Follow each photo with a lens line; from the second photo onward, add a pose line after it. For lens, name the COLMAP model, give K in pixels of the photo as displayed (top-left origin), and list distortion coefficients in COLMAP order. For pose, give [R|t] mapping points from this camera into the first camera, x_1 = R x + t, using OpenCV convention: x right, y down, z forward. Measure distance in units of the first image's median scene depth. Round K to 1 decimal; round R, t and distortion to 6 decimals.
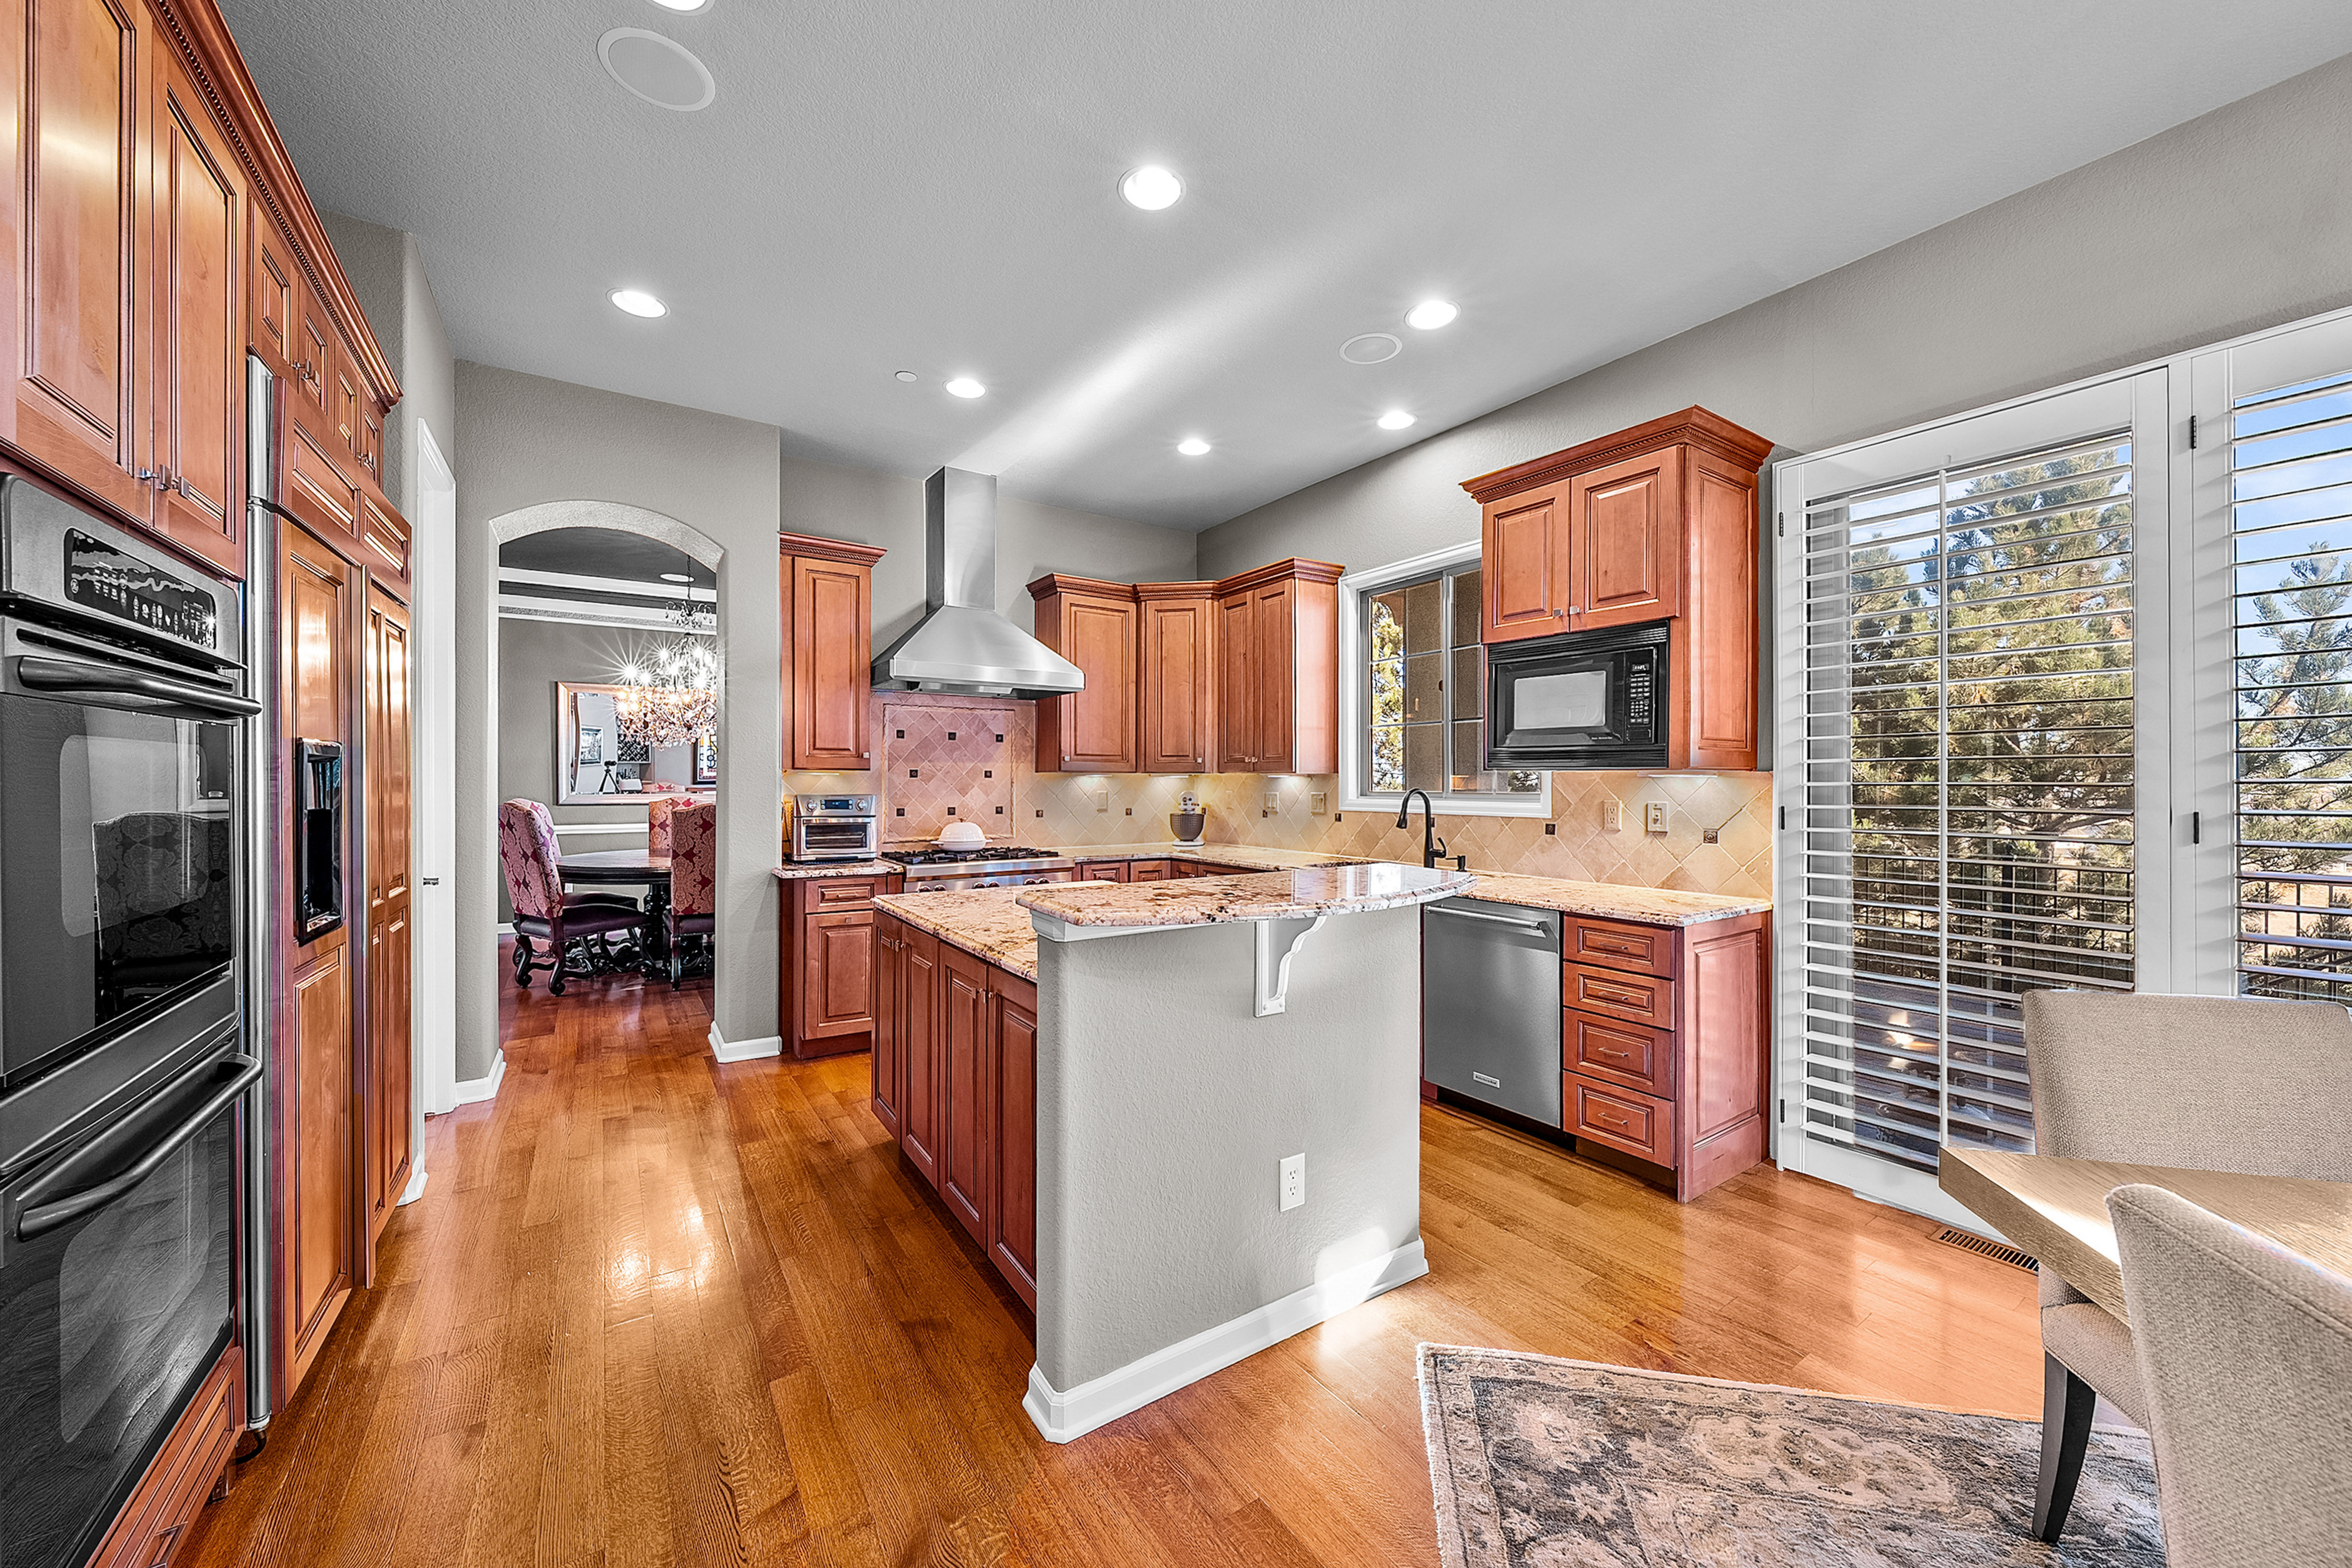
lens RADIAL K [[863.6, 0, 1153.0], [0, 863.6, 781.8], [0, 0, 1]] dist [-0.000084, -0.000061]
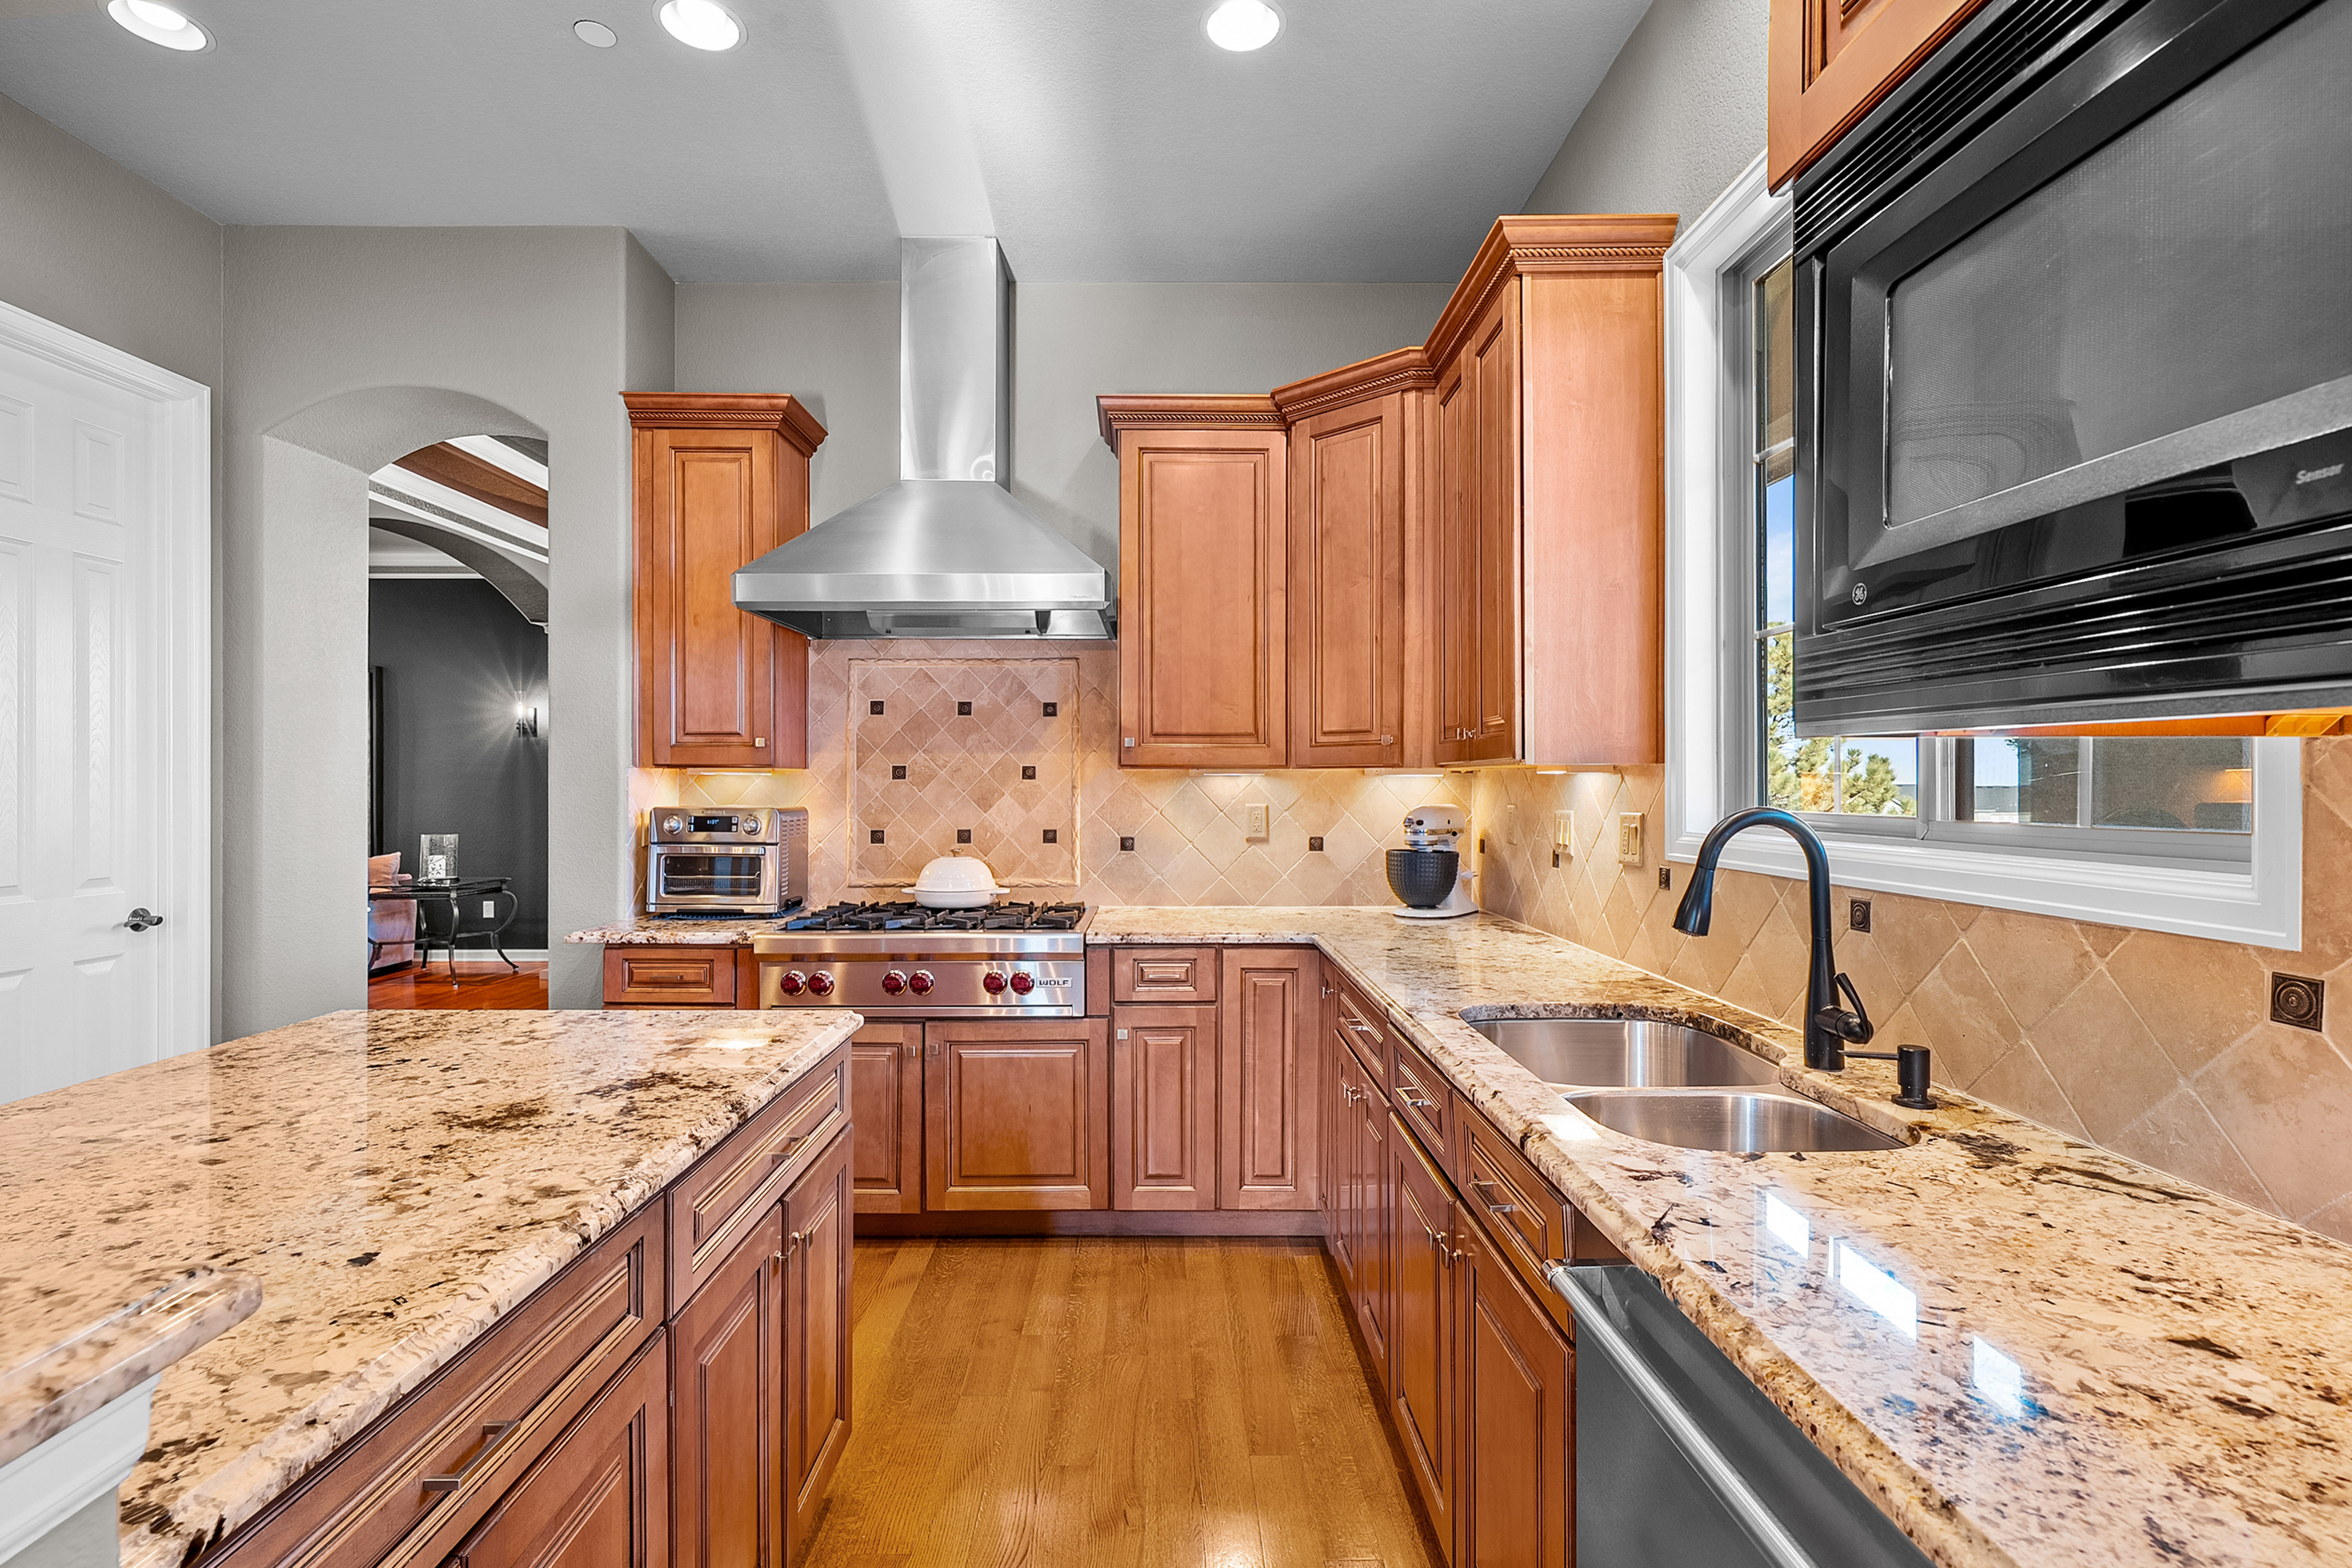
lens RADIAL K [[1068.2, 0, 1158.1], [0, 1068.2, 784.2], [0, 0, 1]] dist [0.013647, 0.001694]
pose [[0.839794, -0.003118, -0.542897, 0.307869], [0.002029, 0.999995, -0.002605, 0.000815], [0.542902, 0.001086, 0.839795, 0.520776]]
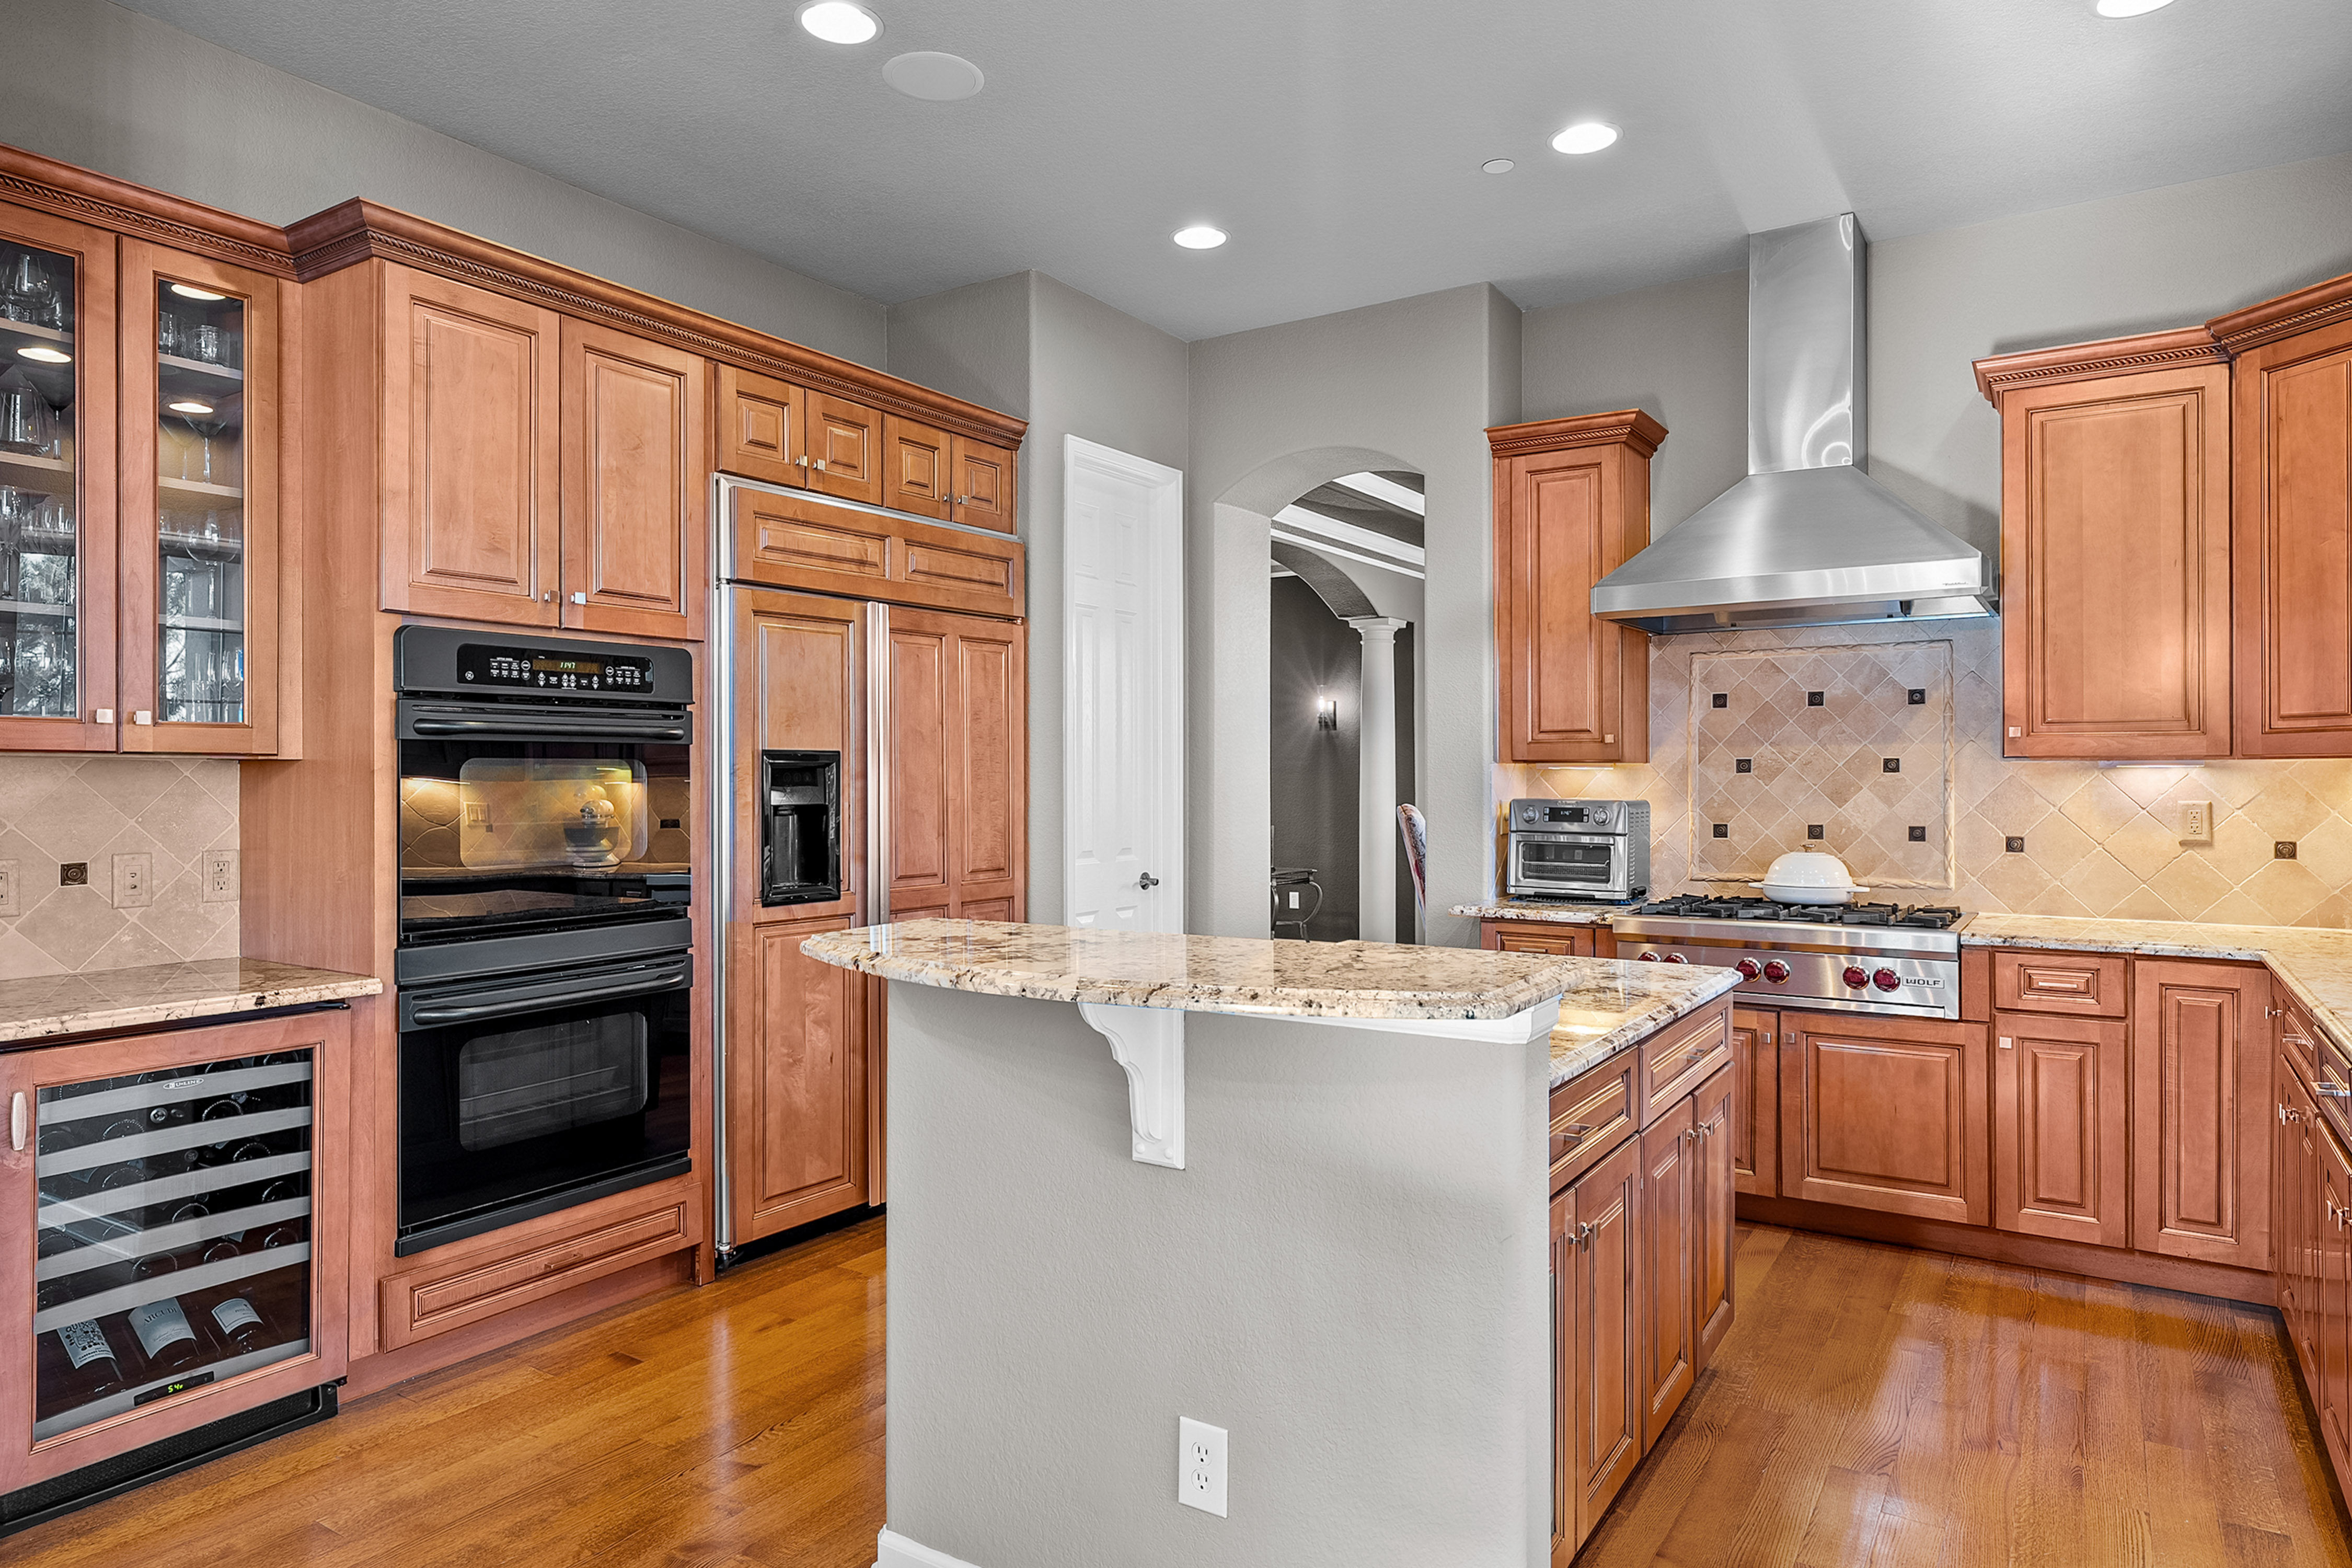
lens RADIAL K [[1390.9, 0, 1175.0], [0, 1390.9, 772.8], [0, 0, 1]] dist [0.002988, -0.001004]
pose [[0.397467, -0.006535, -0.917593, 0.488546], [0.002349, 0.999979, -0.006104, -0.000099], [0.917614, 0.000270, 0.397474, 0.290806]]
